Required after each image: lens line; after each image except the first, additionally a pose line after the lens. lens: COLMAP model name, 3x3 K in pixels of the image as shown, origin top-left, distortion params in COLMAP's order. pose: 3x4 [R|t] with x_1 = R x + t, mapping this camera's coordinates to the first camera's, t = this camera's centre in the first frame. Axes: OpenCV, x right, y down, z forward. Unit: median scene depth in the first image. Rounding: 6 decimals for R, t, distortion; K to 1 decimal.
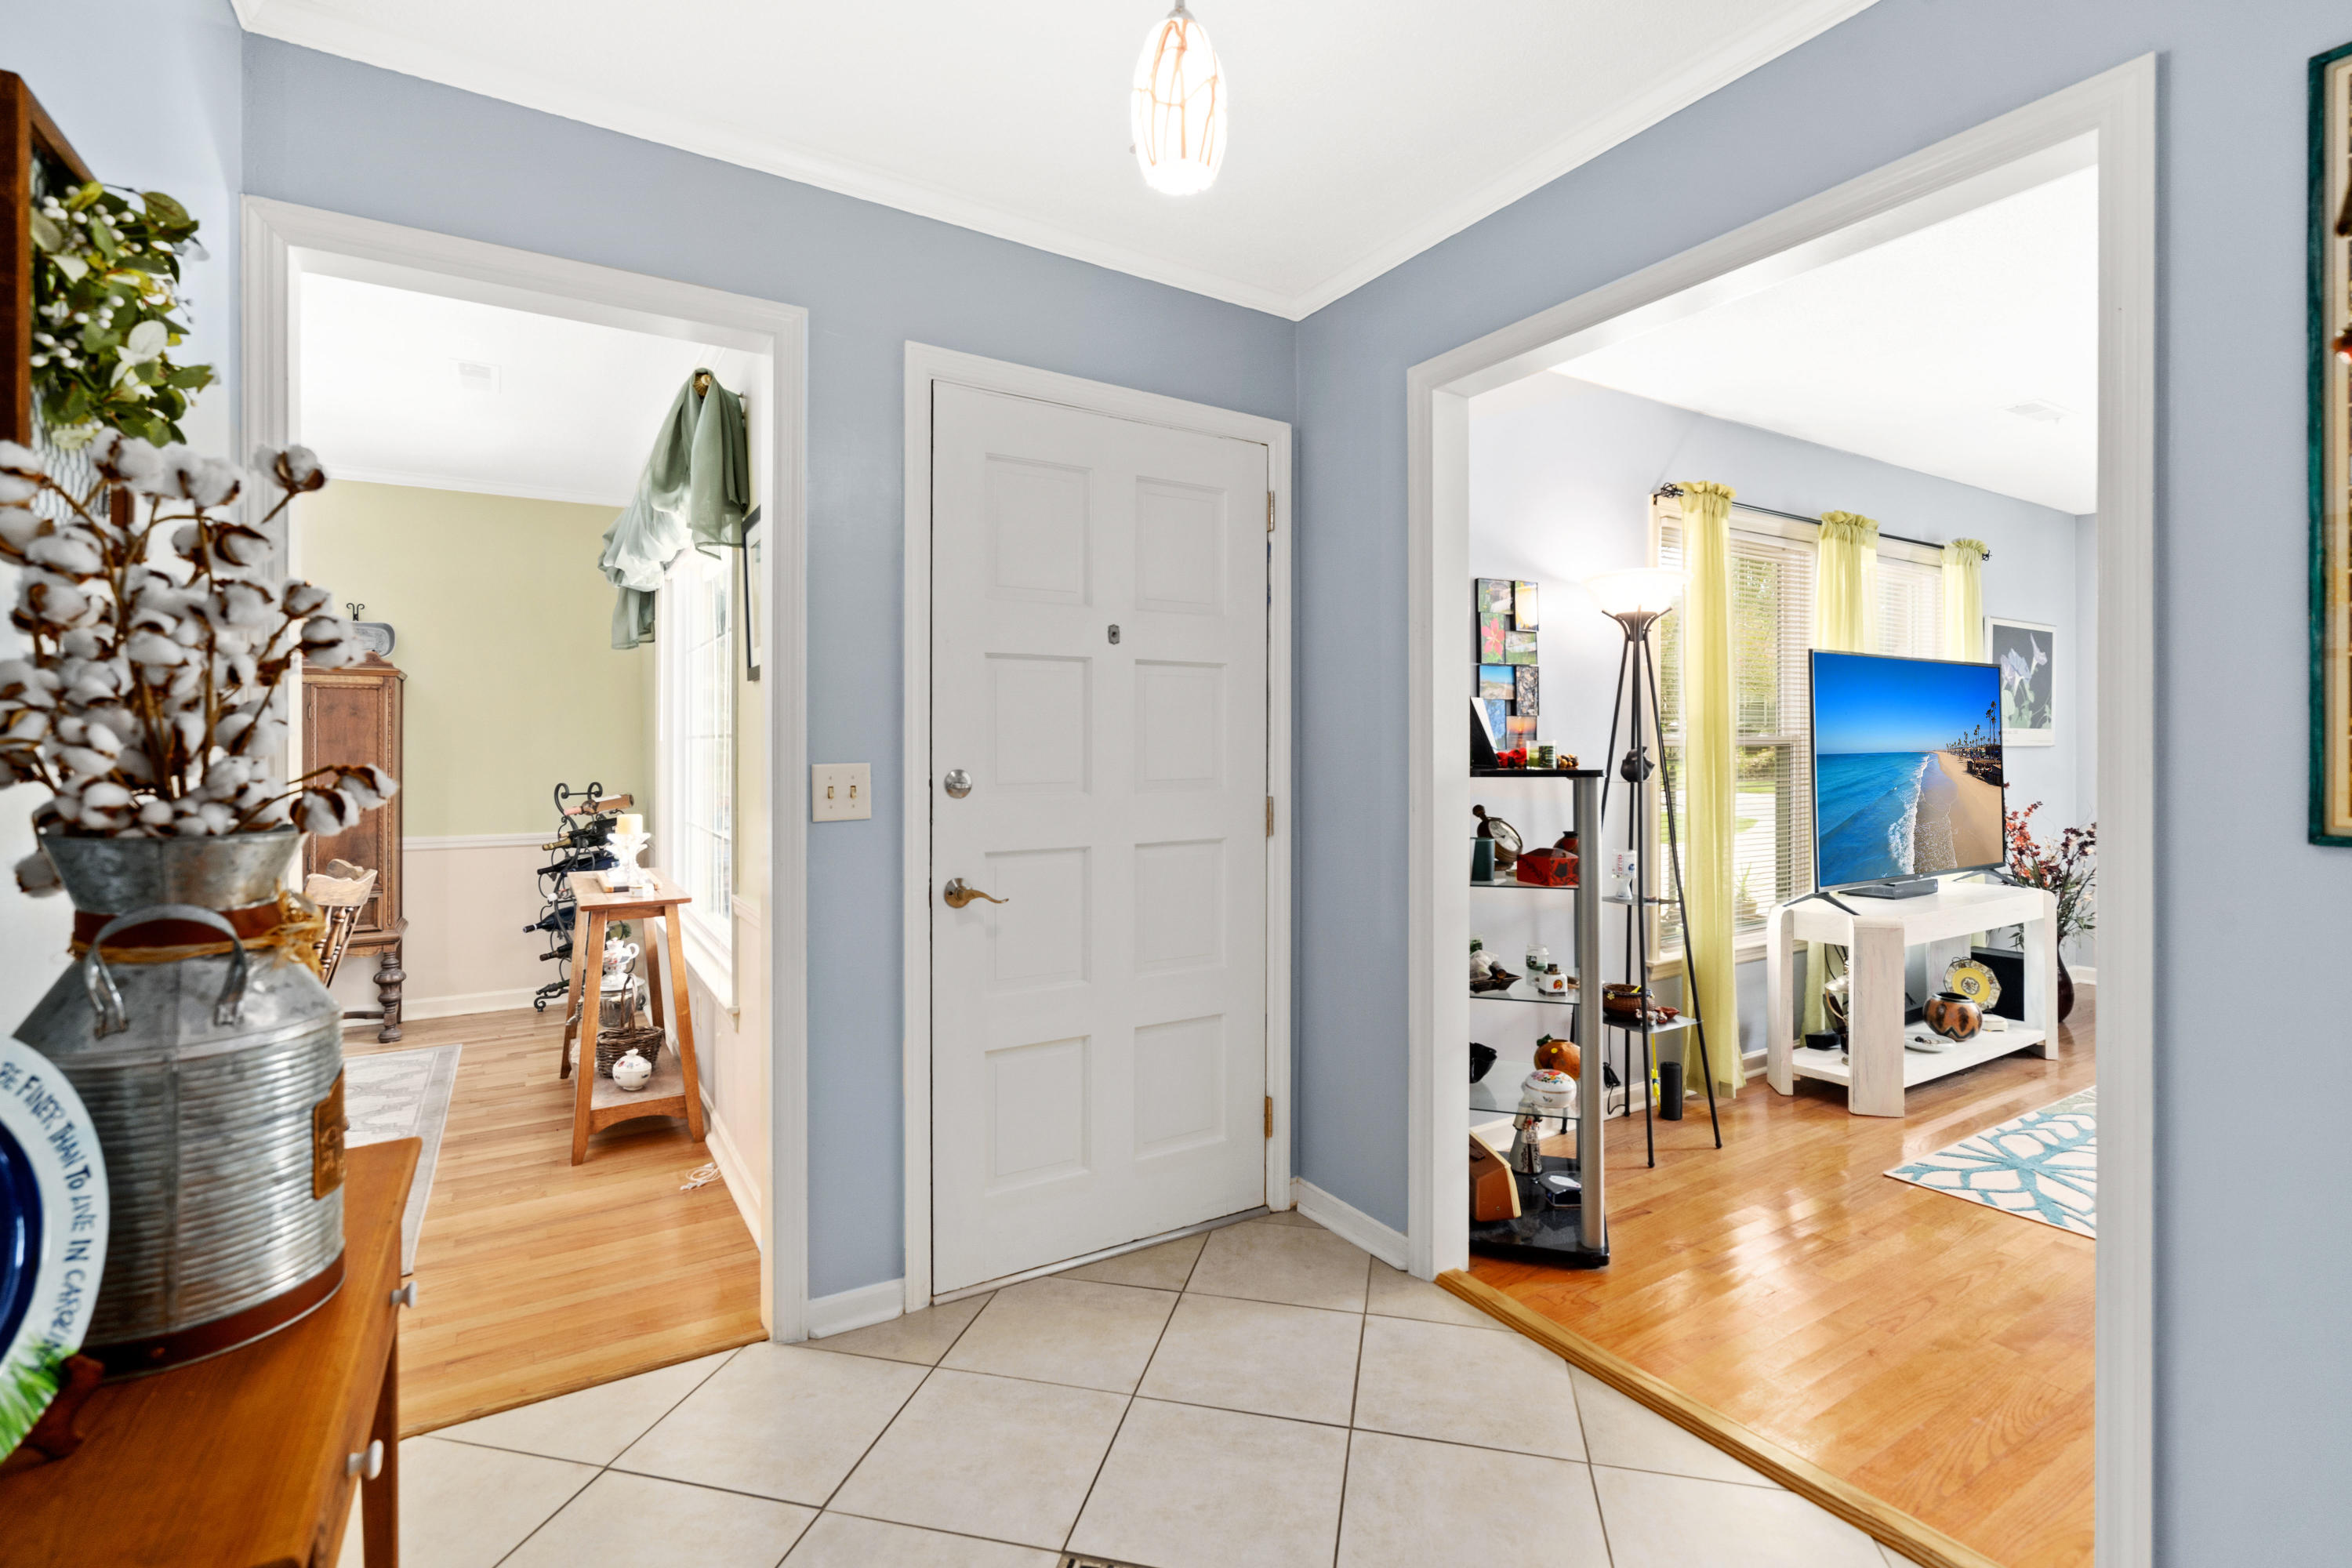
lens RADIAL K [[1085.0, 0, 1179.0], [0, 1085.0, 771.1], [0, 0, 1]] dist [0.017895, -0.000098]
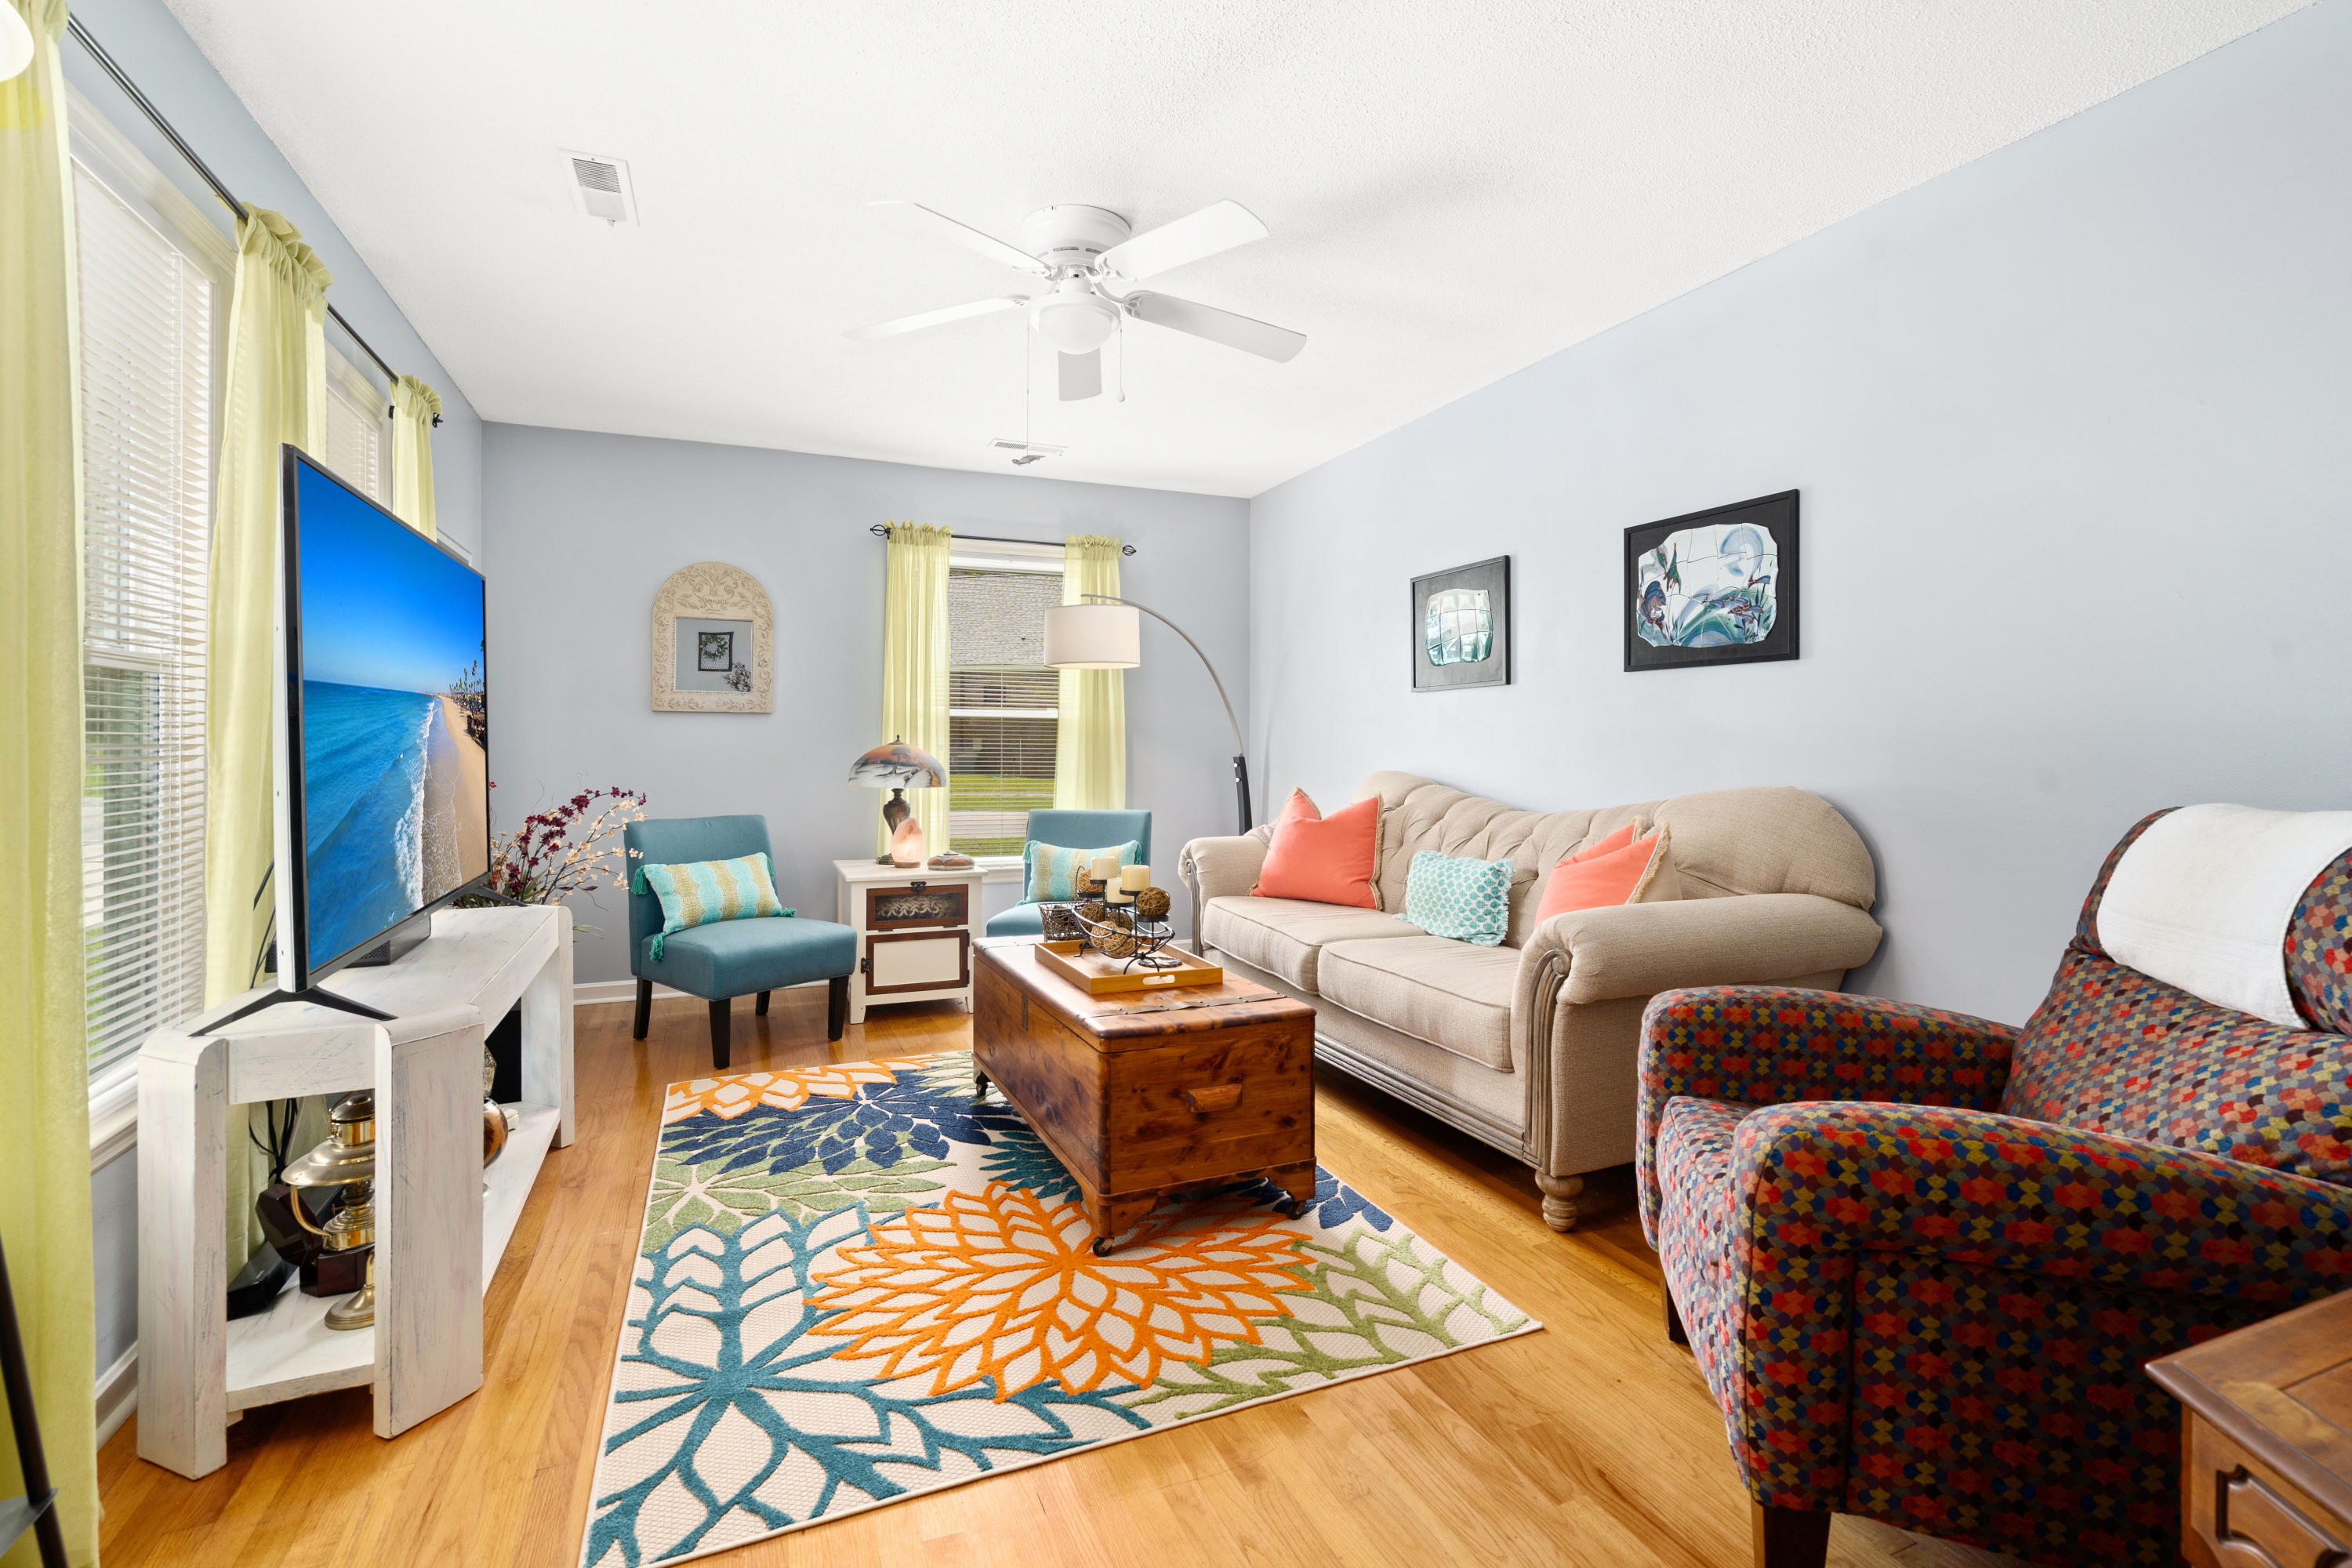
lens RADIAL K [[1085.0, 0, 1196.5], [0, 1085.0, 755.3], [0, 0, 1]] dist [0.017895, -0.000098]
pose [[0.155699, 0.004384, 0.987795, 0.189103], [0.002636, 0.999985, -0.004854, 0.020513], [-0.987801, 0.003360, 0.155686, 0.554021]]
